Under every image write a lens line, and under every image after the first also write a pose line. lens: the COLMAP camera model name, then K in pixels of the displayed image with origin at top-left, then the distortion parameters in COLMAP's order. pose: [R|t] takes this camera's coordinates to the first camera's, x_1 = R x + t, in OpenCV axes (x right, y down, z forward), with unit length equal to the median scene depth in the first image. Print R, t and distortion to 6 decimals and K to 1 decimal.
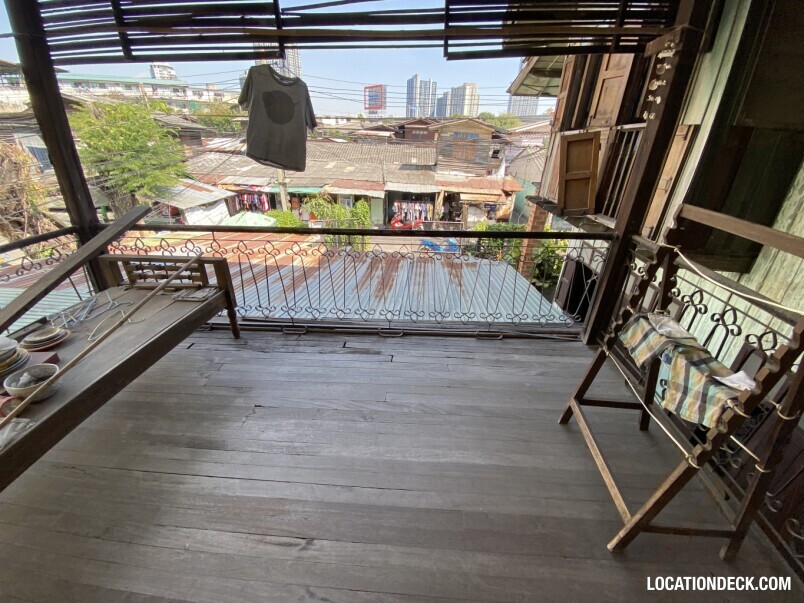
lens RADIAL K [[329.0, 0, 402.0], [0, 329.0, 301.5], [0, 0, 1]] dist [0.016006, -0.017123]
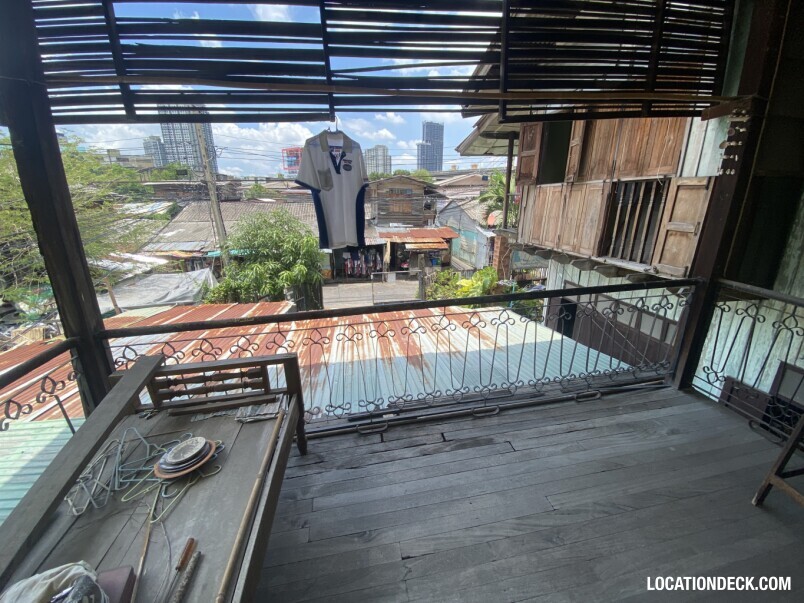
lens RADIAL K [[329.0, 0, 402.0], [0, 329.0, 301.5], [0, 0, 1]] dist [0.016006, -0.017123]
pose [[0.972382, -0.107407, 0.207212, -0.413509], [0.135811, 0.982420, -0.128090, -0.111630], [-0.189811, 0.152694, 0.969874, 0.165173]]
